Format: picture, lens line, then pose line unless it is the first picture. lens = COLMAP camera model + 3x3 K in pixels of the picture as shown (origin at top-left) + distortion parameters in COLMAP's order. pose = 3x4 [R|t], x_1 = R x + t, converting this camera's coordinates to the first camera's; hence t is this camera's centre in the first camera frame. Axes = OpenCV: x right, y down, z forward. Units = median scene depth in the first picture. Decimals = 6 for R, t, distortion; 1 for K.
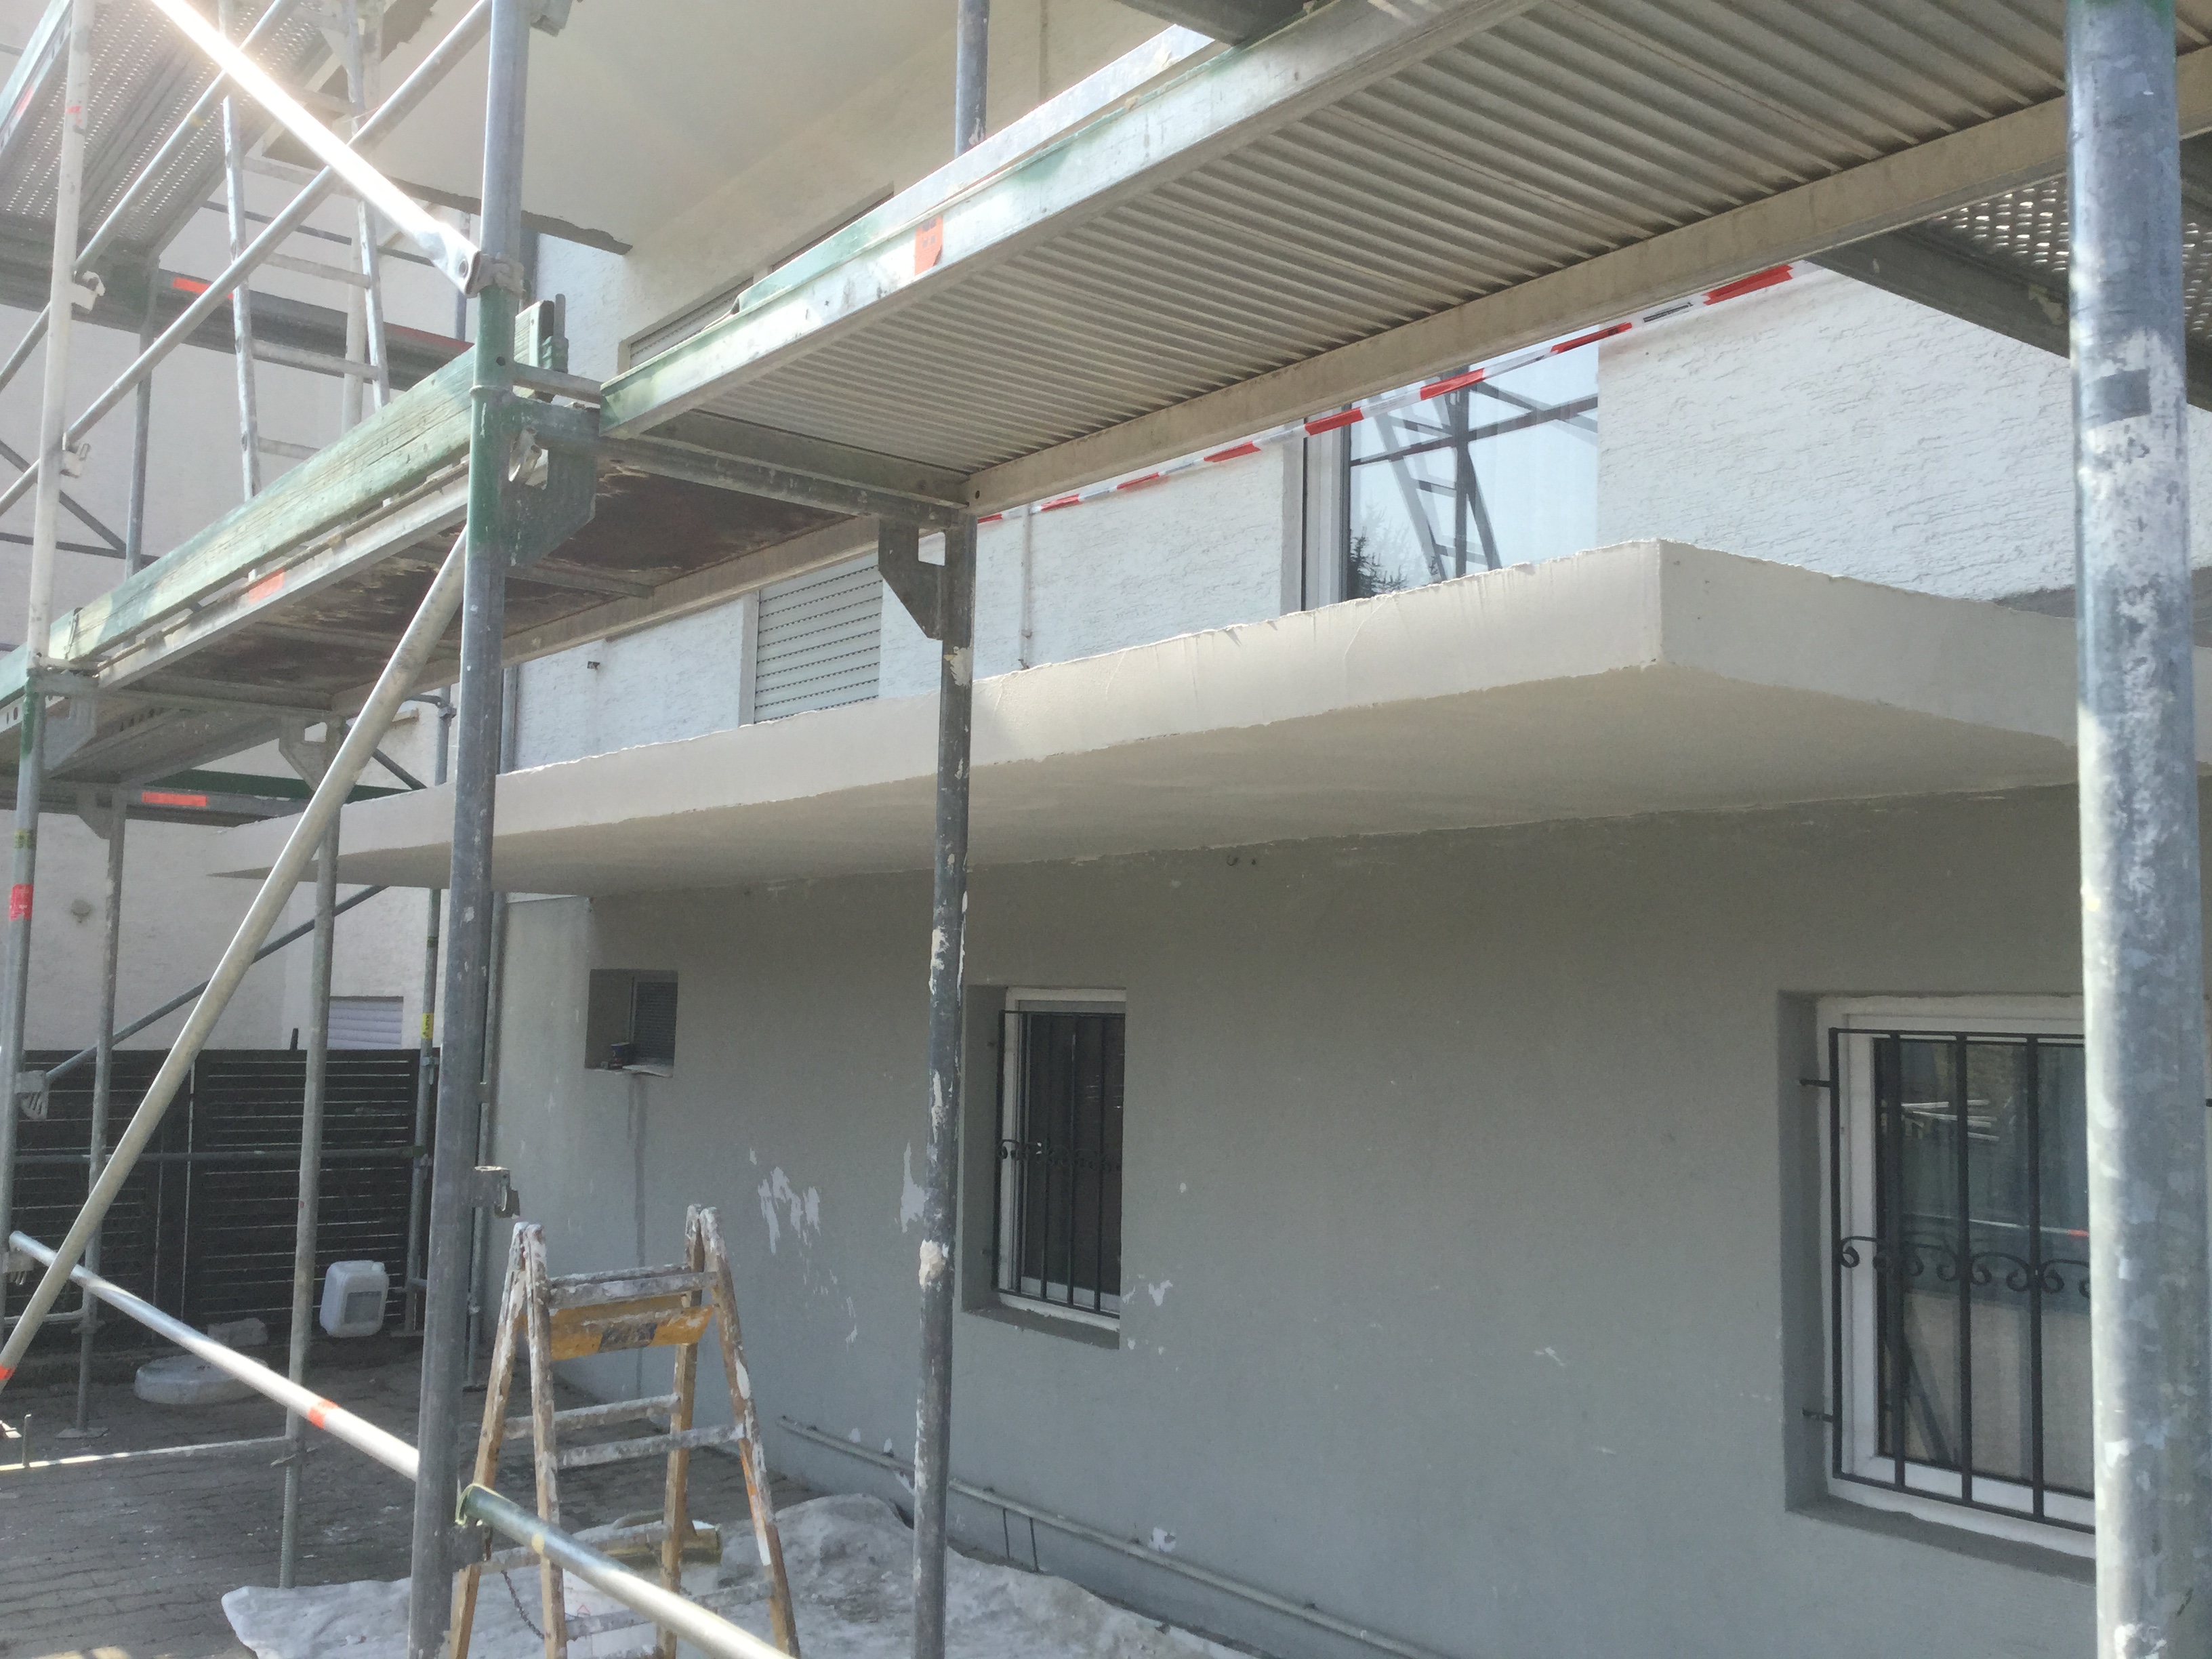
lens RADIAL K [[1988.3, 0, 1100.7], [0, 1988.3, 828.3], [0, 0, 1]] dist [0.039248, -0.059009]
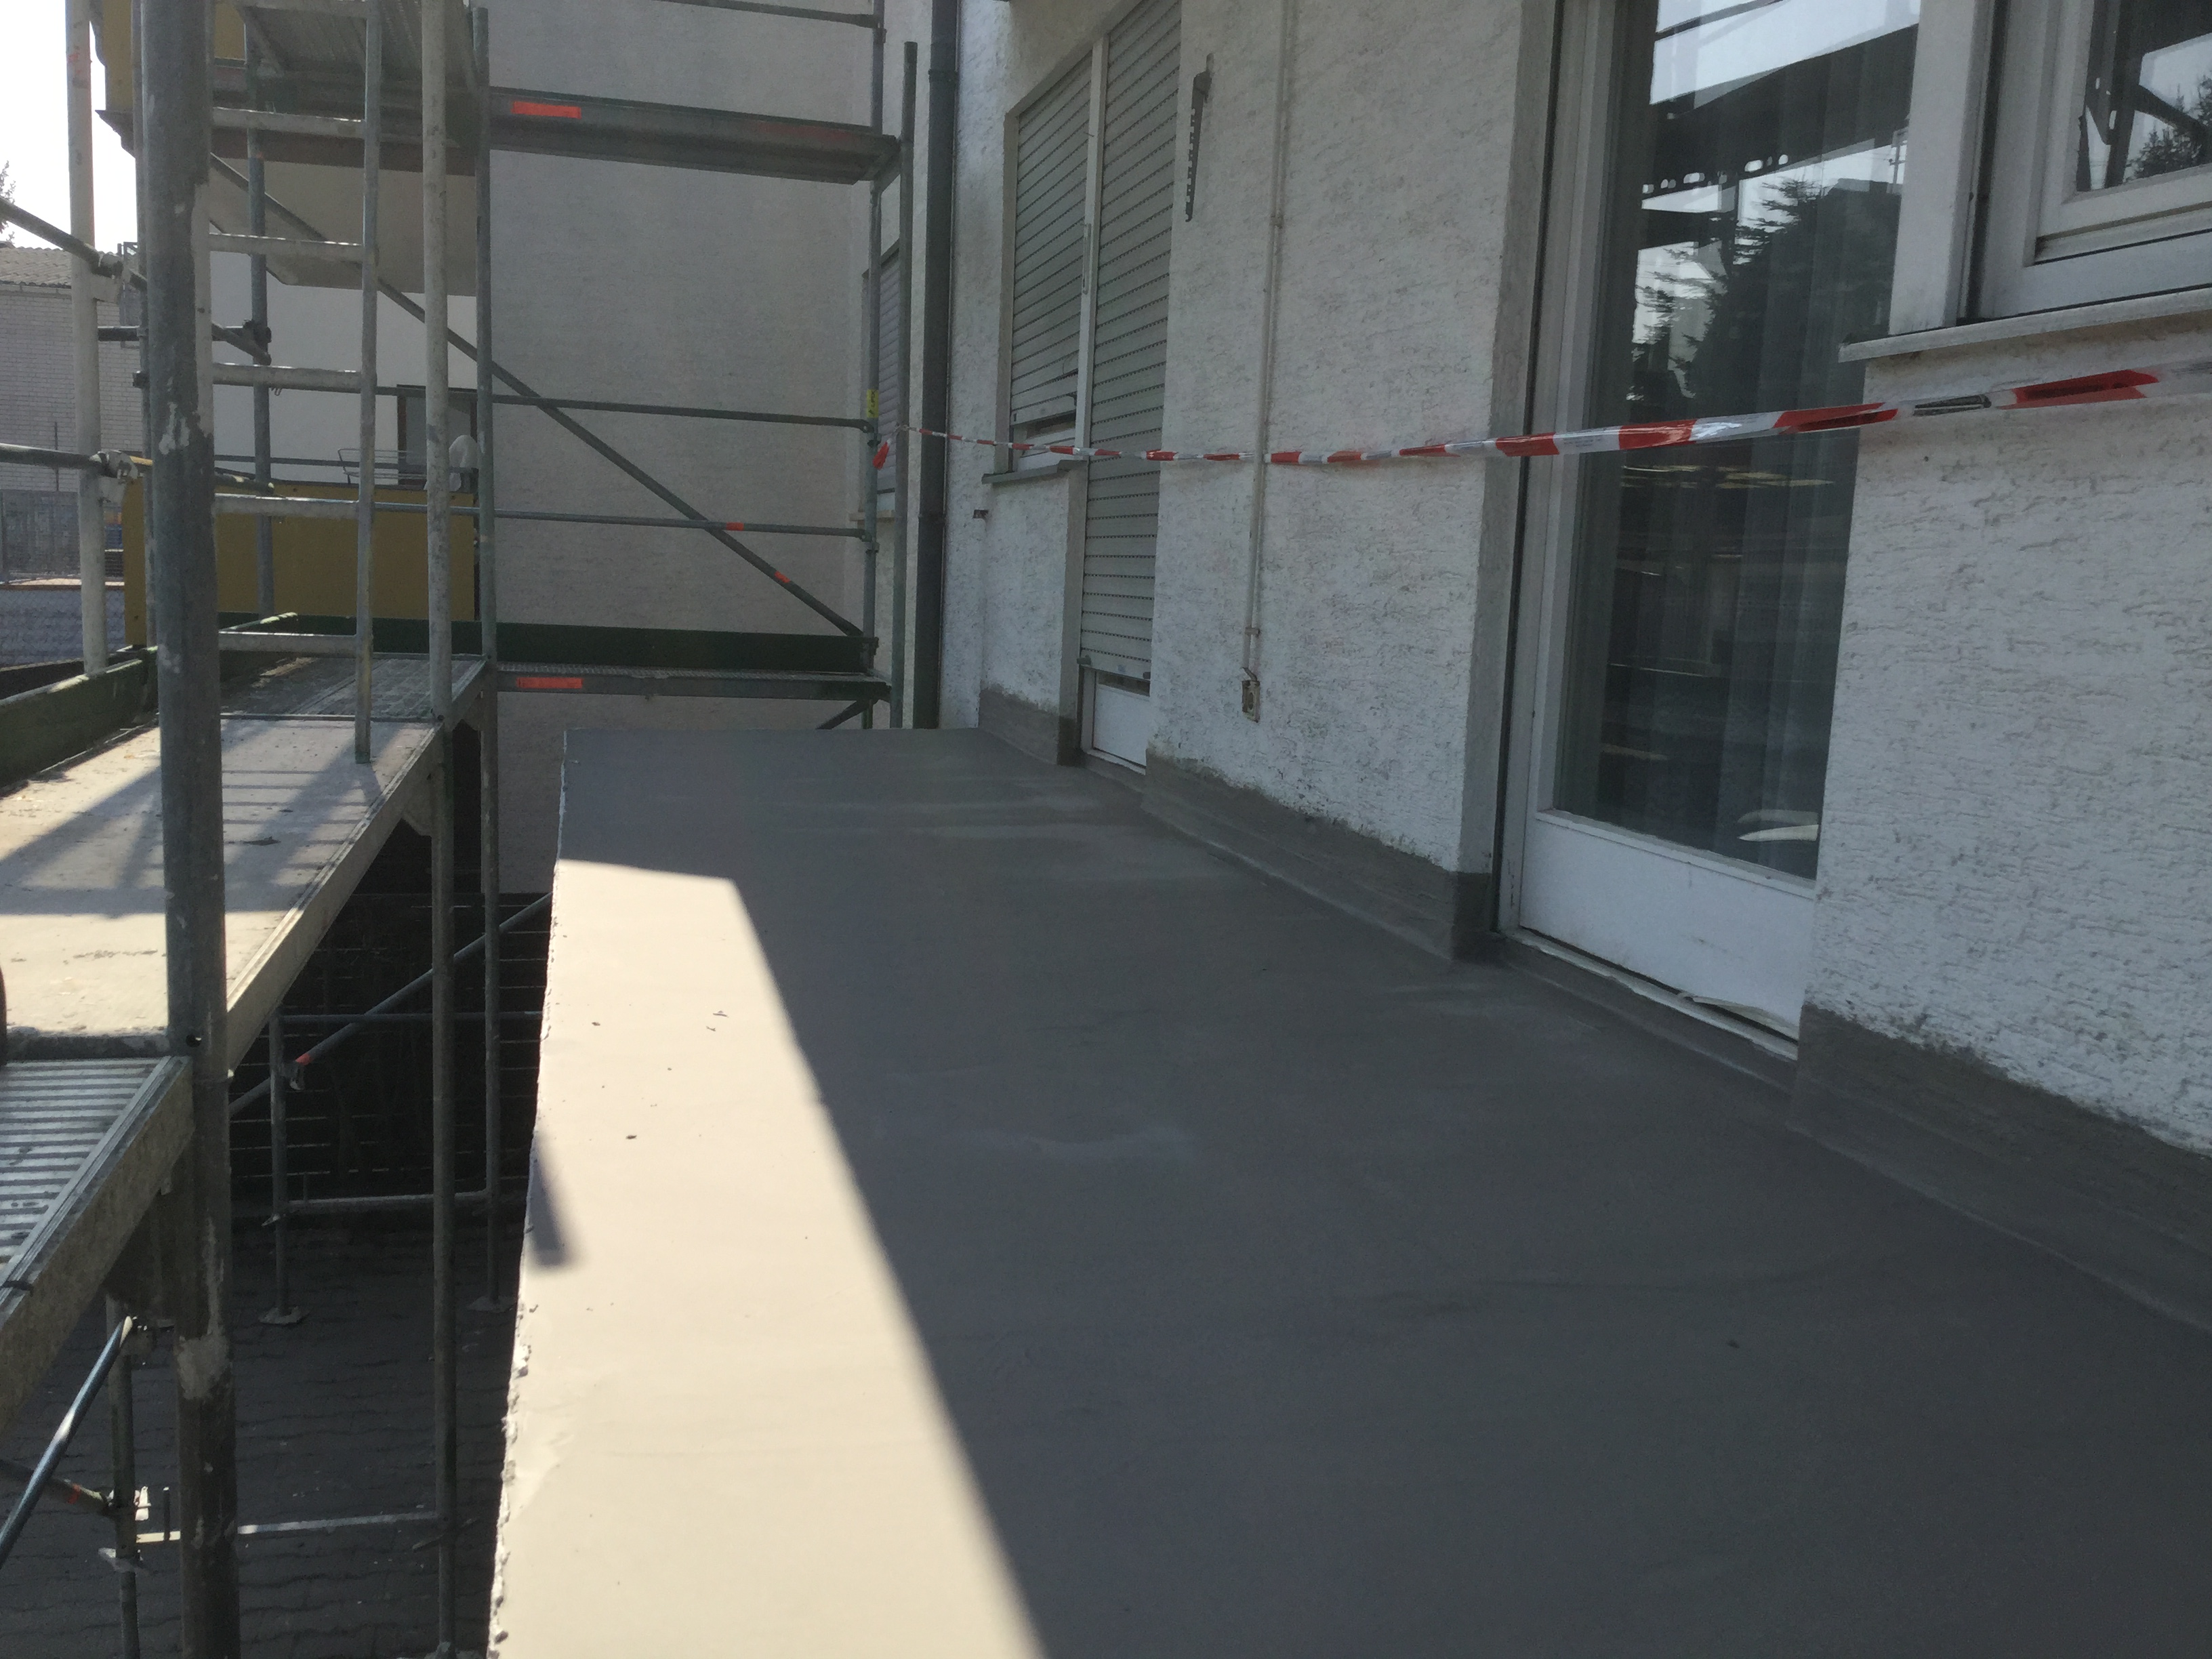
lens RADIAL K [[1988.3, 0, 1104.1], [0, 1988.3, 837.0], [0, 0, 1]] dist [0.039248, -0.059009]
pose [[0.914420, 0.081010, -0.396577, 0.298375], [0.006687, 0.976610, 0.214913, -0.260102], [0.404711, -0.199173, 0.892490, 0.442860]]
